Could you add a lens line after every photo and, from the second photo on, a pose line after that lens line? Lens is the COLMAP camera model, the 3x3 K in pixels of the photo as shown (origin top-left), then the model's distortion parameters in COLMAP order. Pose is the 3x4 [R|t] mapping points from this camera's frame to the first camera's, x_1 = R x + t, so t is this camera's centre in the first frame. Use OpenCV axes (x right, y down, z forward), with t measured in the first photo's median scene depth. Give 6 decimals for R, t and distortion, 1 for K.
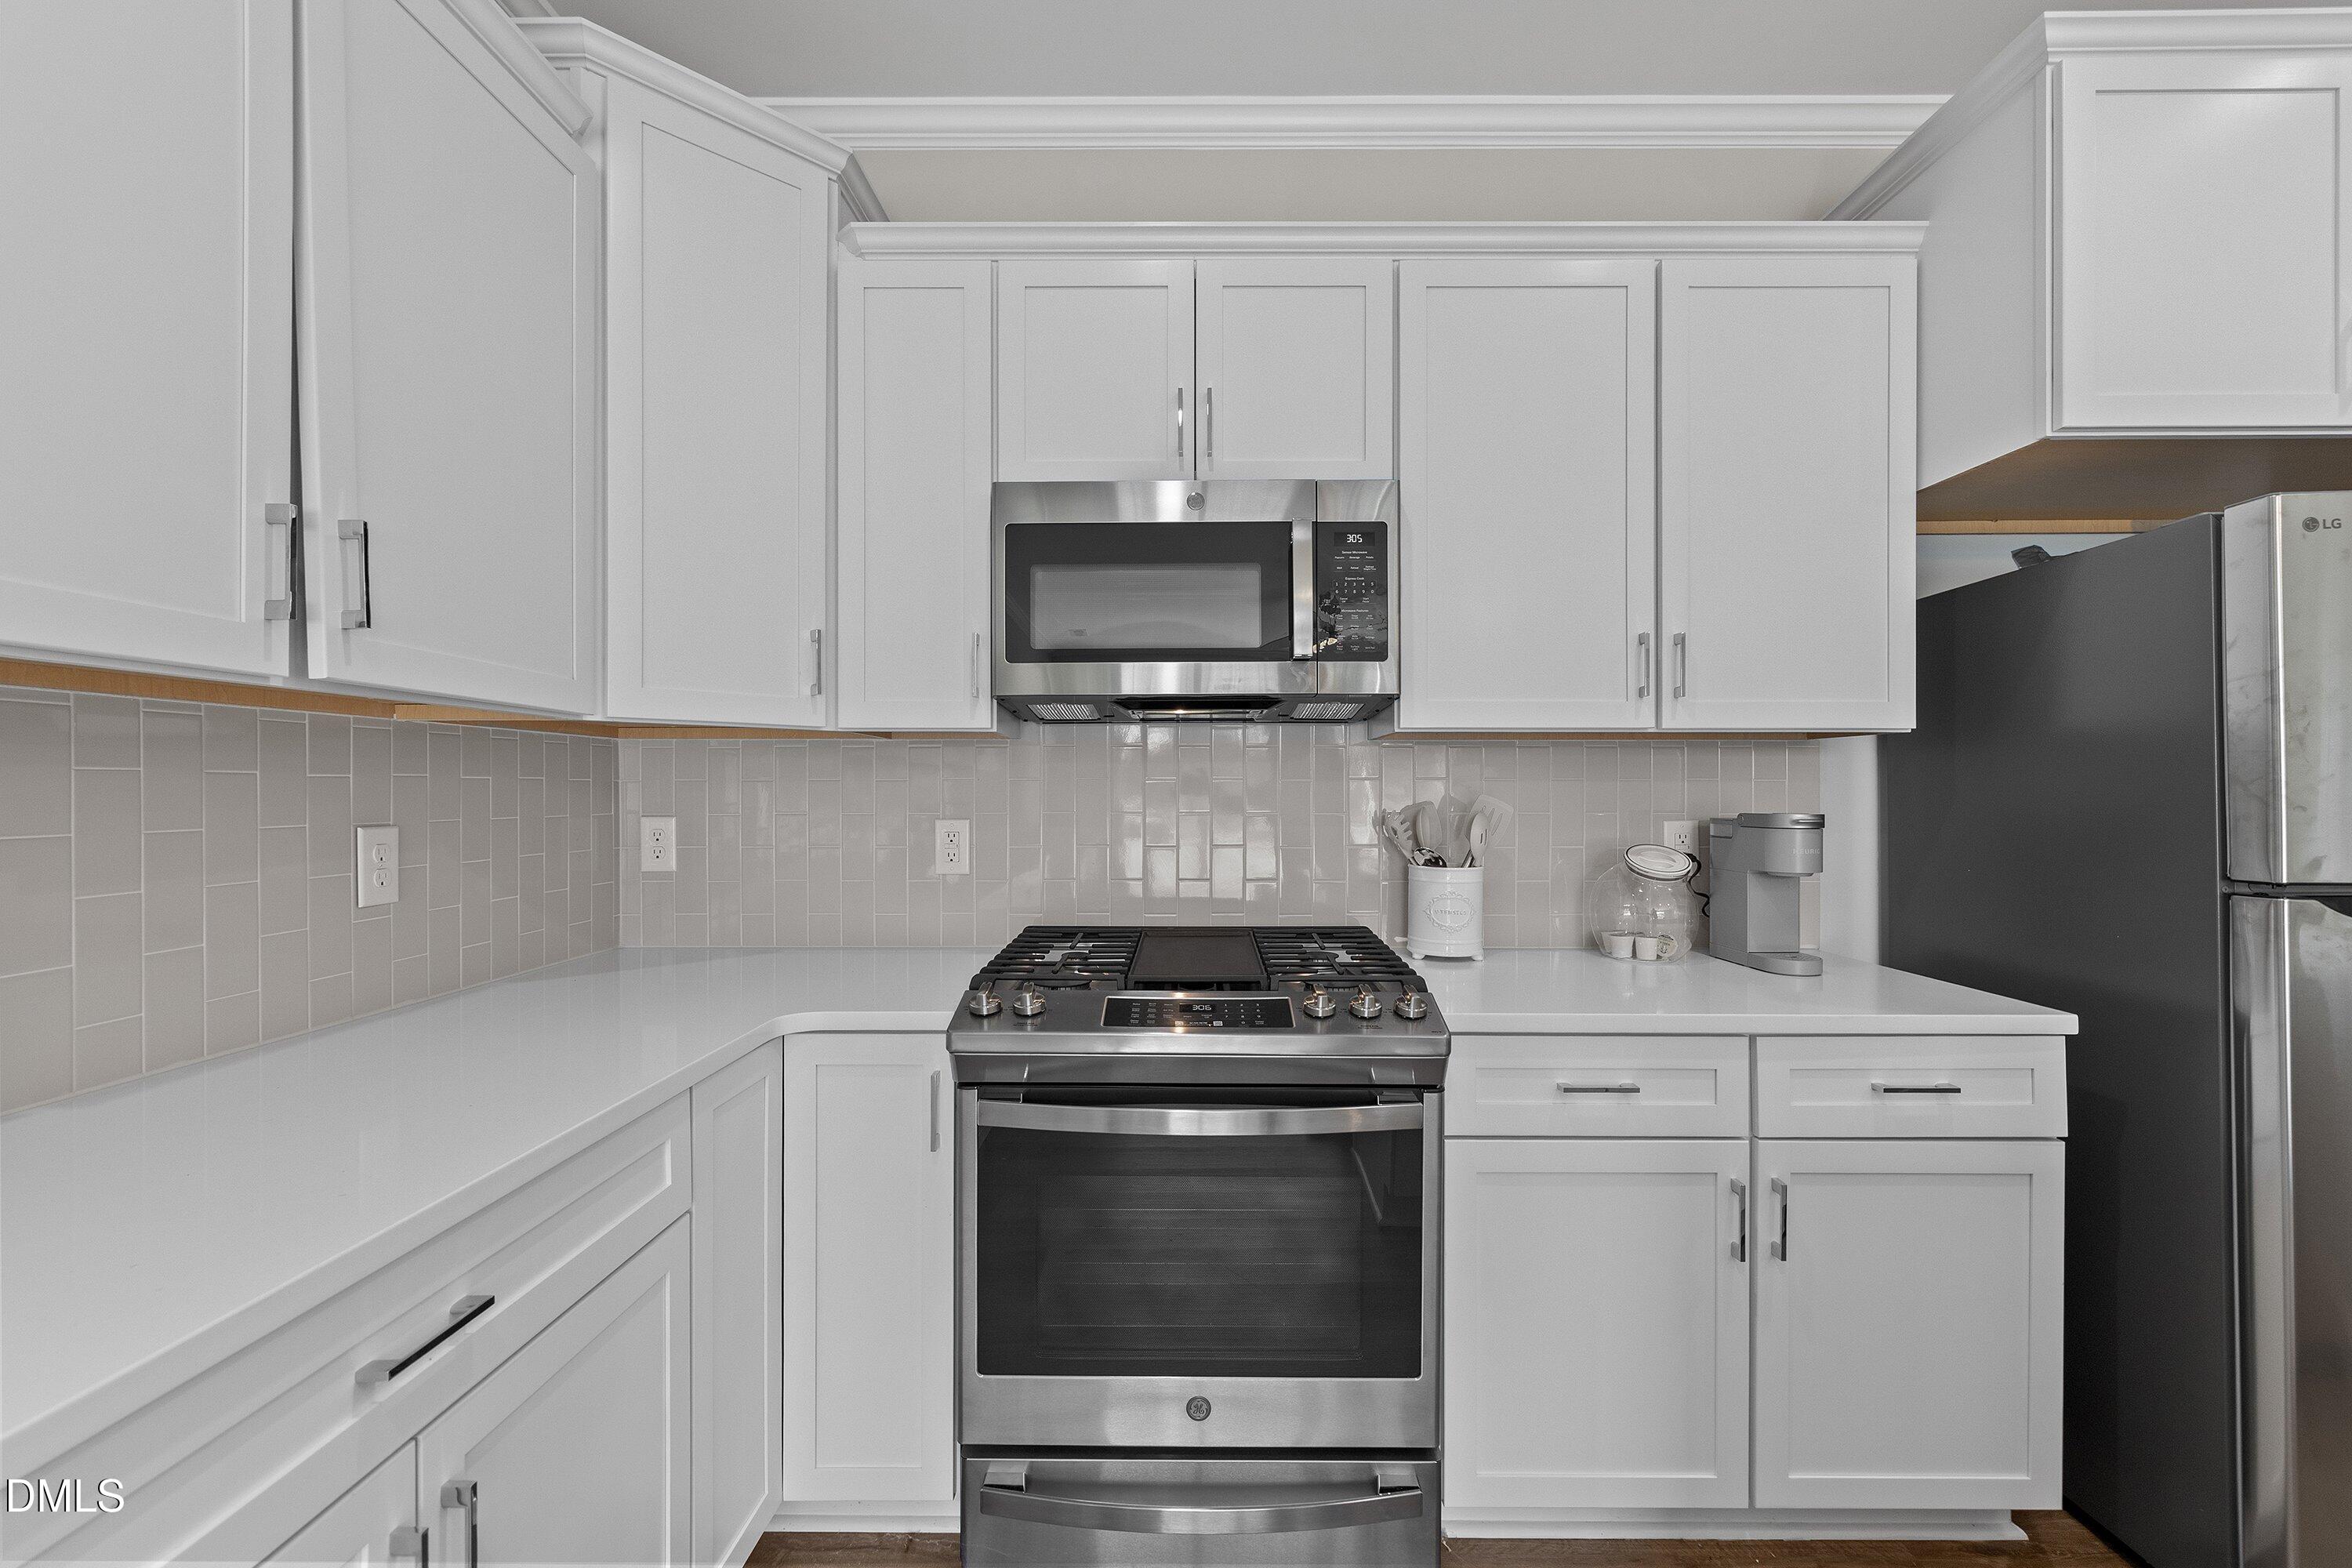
lens RADIAL K [[1000.2, 0, 1181.3], [0, 1000.2, 789.3], [0, 0, 1]] dist [-0.001687, 0.000902]
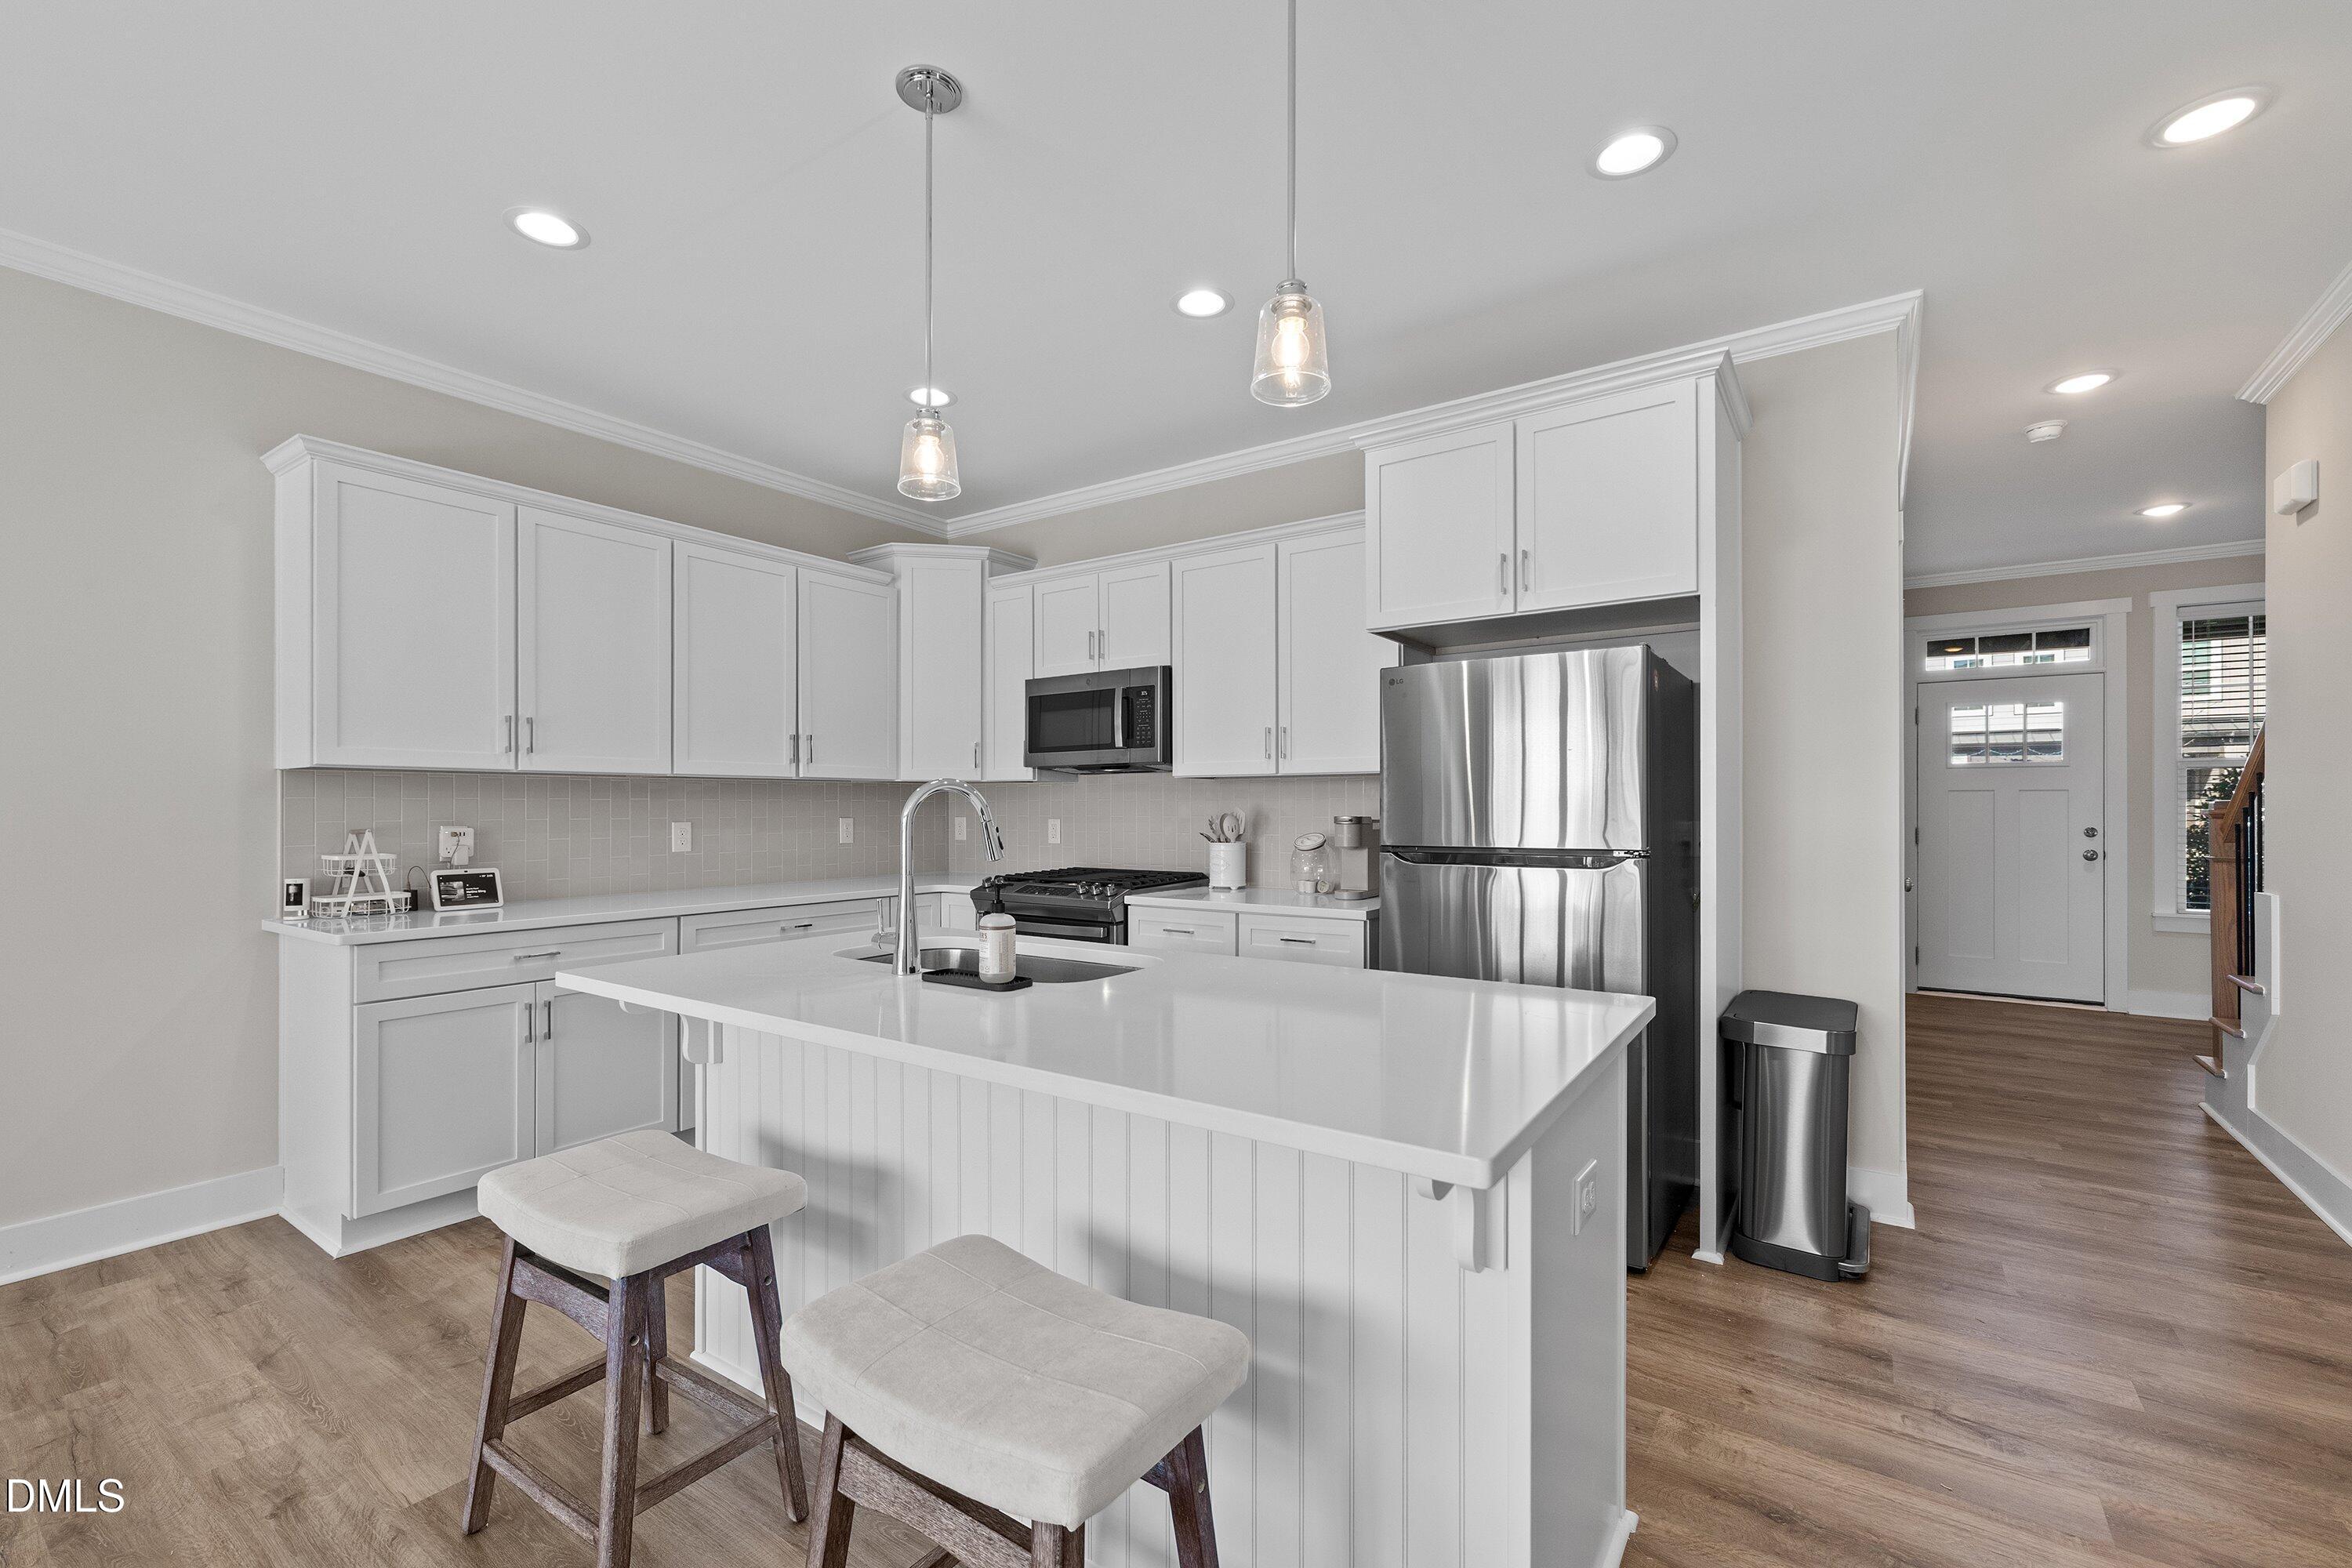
lens RADIAL K [[1000.2, 0, 1165.6], [0, 1000.2, 805.1], [0, 0, 1]] dist [-0.001687, 0.000902]
pose [[0.825290, -0.003958, -0.564695, 1.492897], [0.002837, 0.999992, -0.002863, 0.008587], [0.564701, 0.000761, 0.825295, -0.838738]]
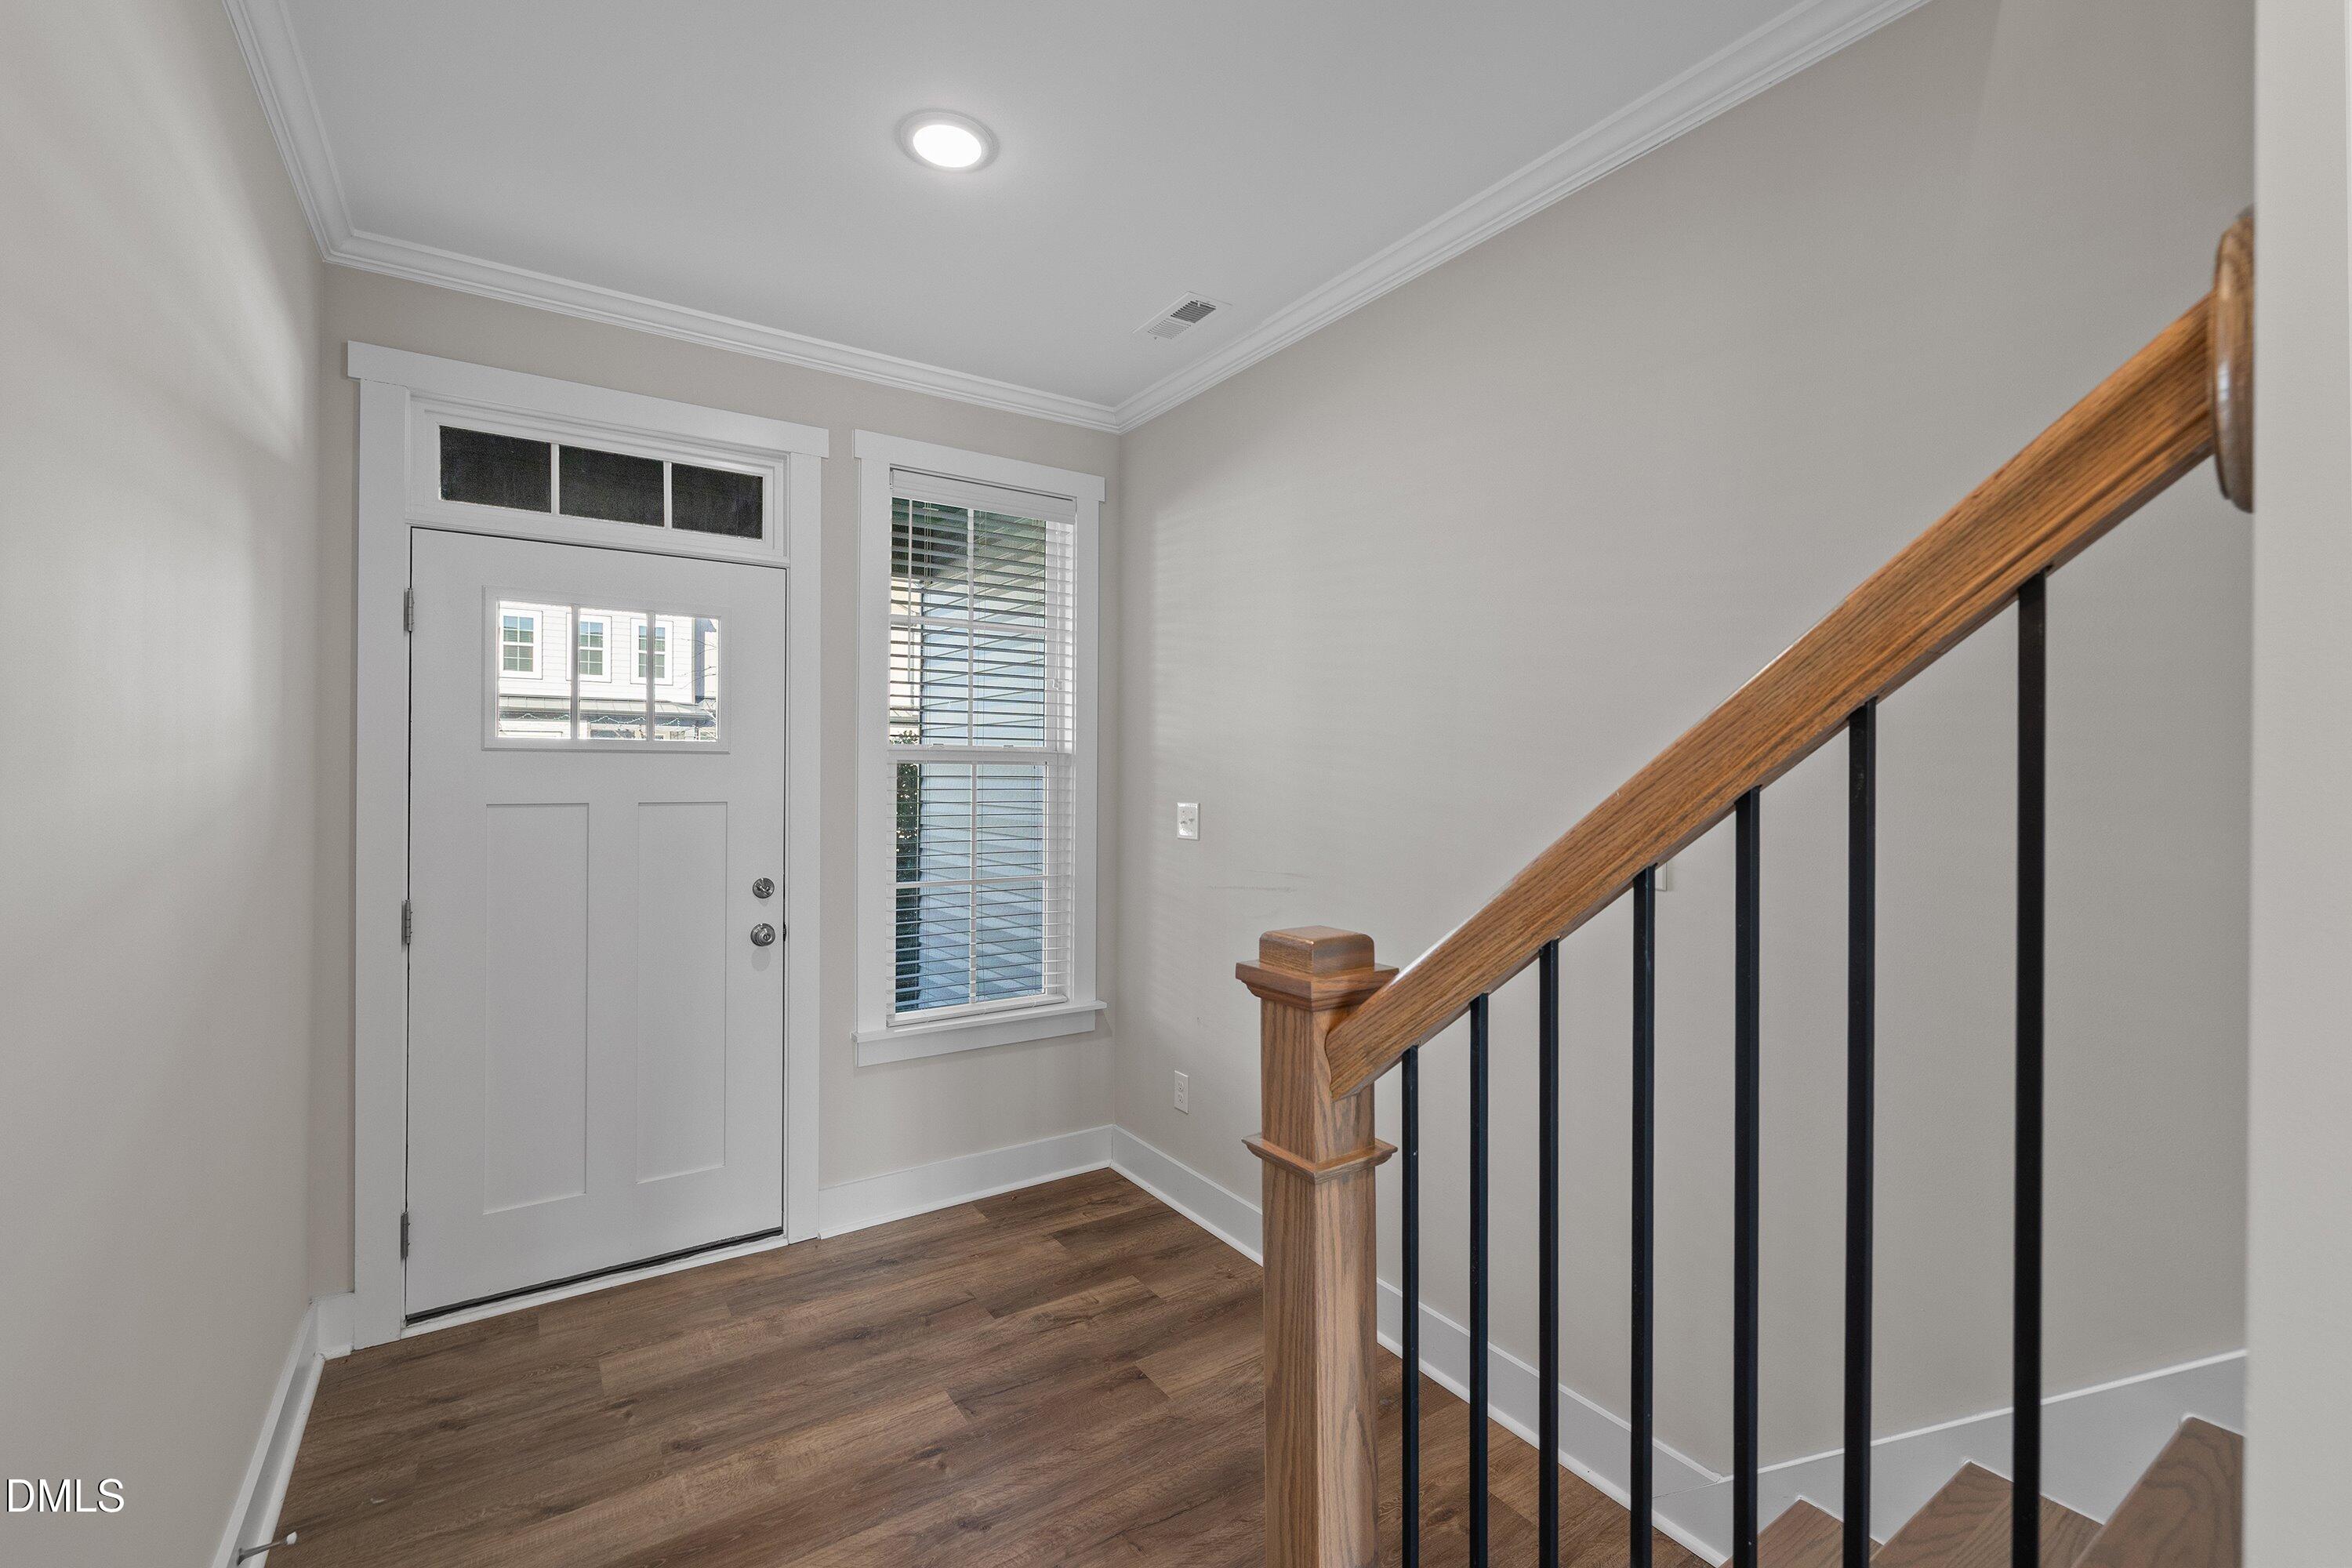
lens RADIAL K [[1000.2, 0, 1191.6], [0, 1000.2, 780.0], [0, 0, 1]] dist [-0.001687, 0.000902]
pose [[0.813835, 0.000810, 0.581095, 1.778155], [0.002202, 0.999988, -0.004478, -0.071600], [-0.581092, 0.004924, 0.813823, 1.944528]]
